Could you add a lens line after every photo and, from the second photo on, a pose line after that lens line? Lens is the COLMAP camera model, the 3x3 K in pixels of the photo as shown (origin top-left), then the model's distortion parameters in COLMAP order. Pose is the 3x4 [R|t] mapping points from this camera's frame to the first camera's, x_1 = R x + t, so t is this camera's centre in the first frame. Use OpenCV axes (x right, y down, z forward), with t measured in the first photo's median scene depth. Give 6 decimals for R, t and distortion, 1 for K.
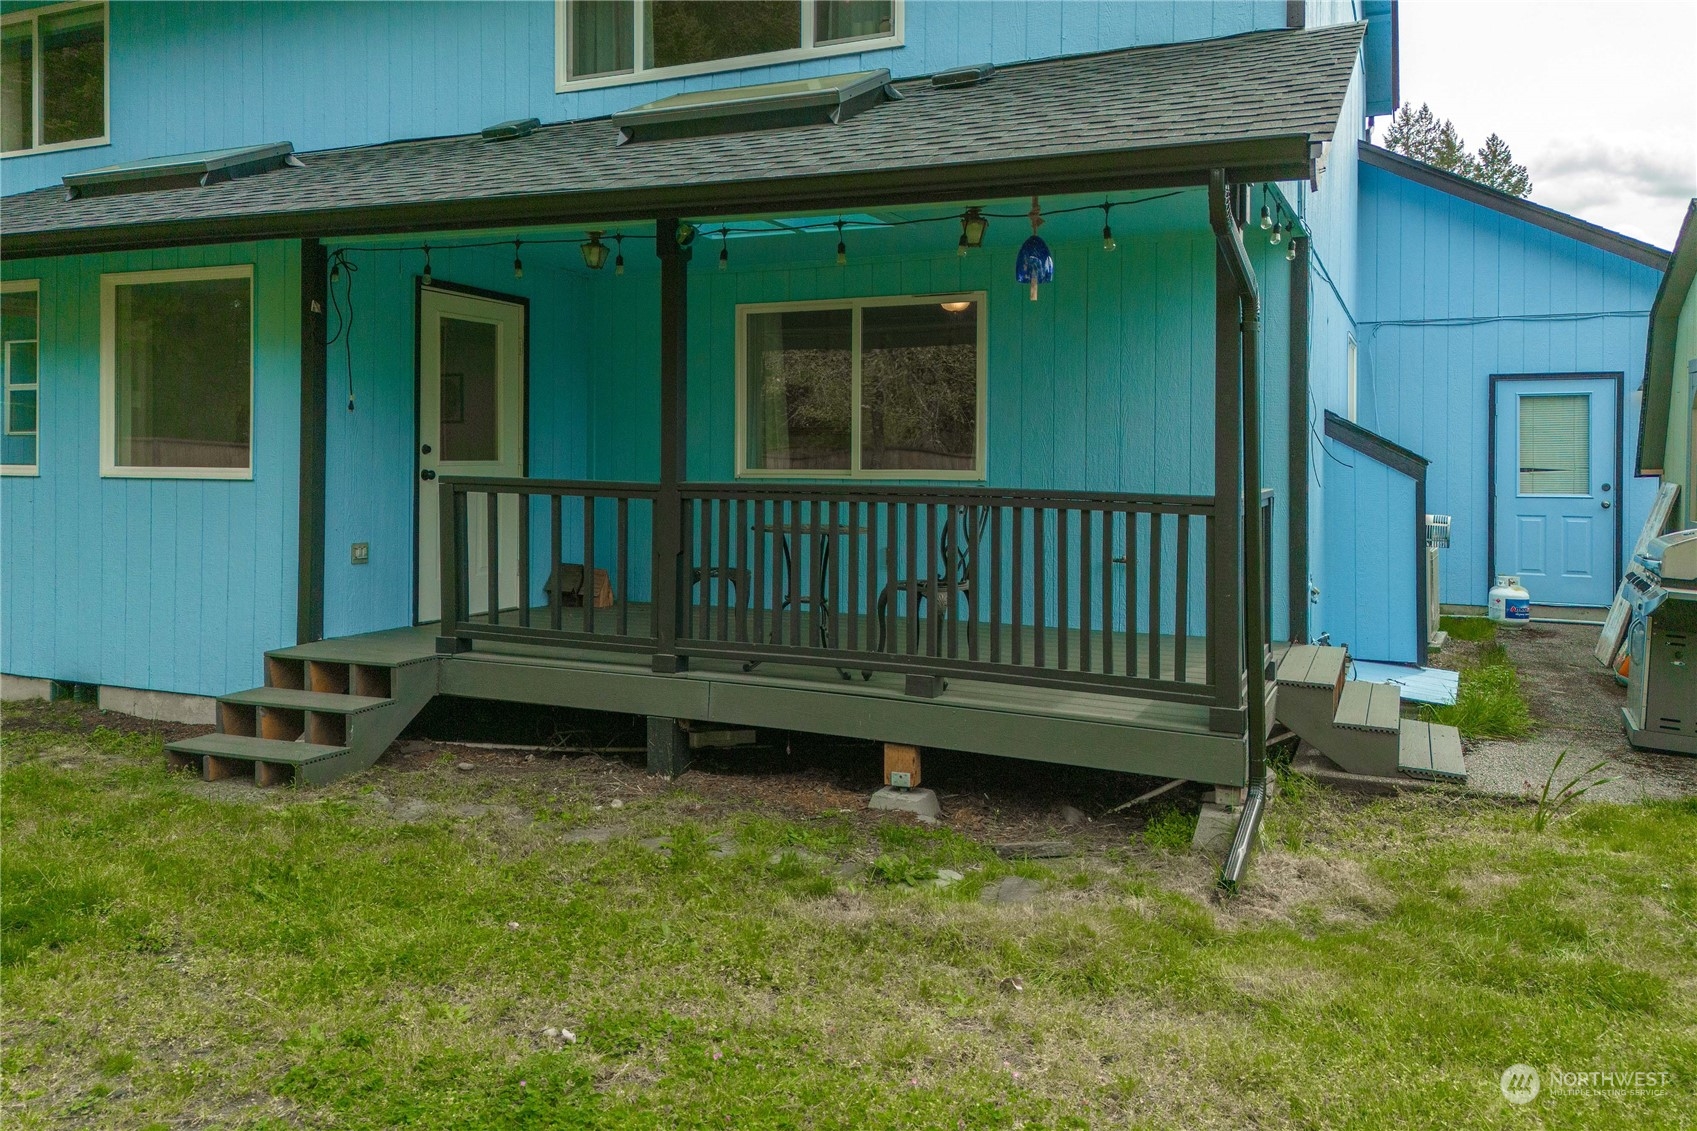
lens RADIAL K [[1236.3, 0, 862.1], [0, 1236.3, 460.3], [0, 0, 1]] dist [0.068125, -0.066588]
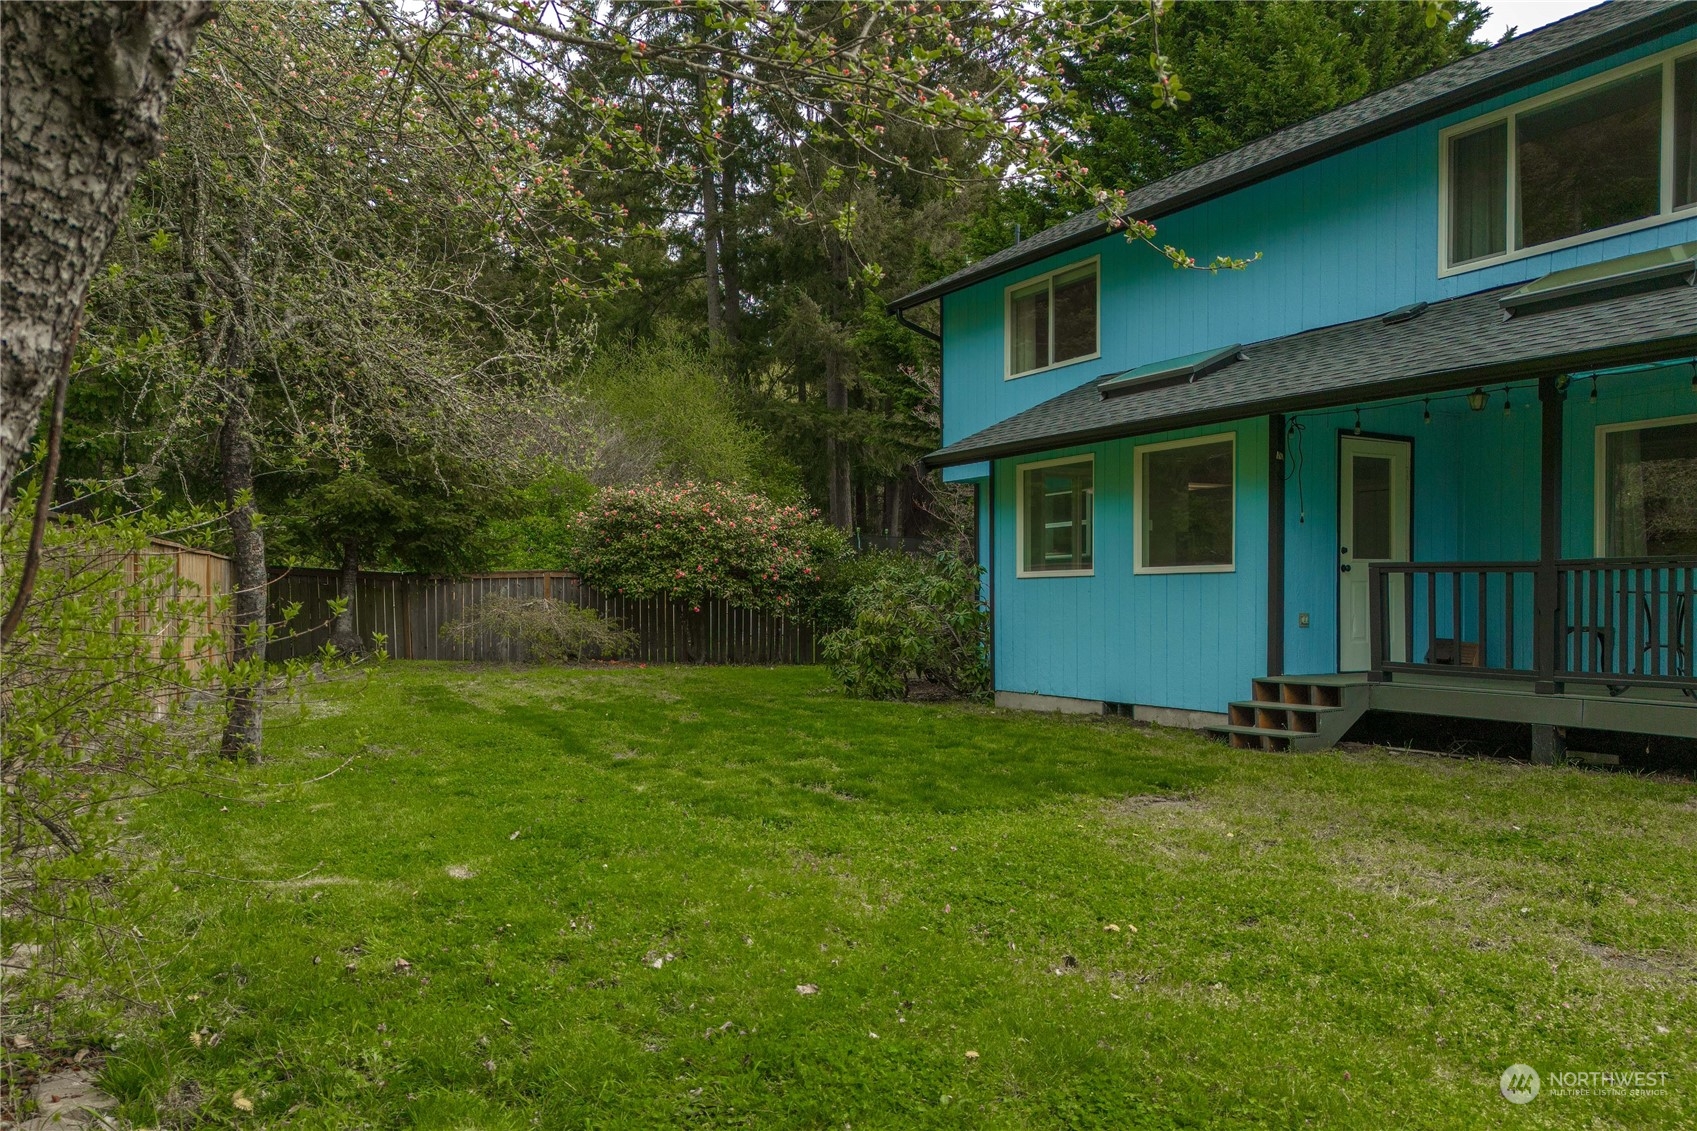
lens RADIAL K [[1232.3, 0, 874.1], [0, 1232.3, 625.0], [0, 0, 1]] dist [0.049431, -0.052648]
pose [[0.819700, 0.001551, -0.572791, 0.022588], [0.009867, 0.999810, 0.016826, 0.051893], [0.572708, -0.019444, 0.819529, -0.513385]]
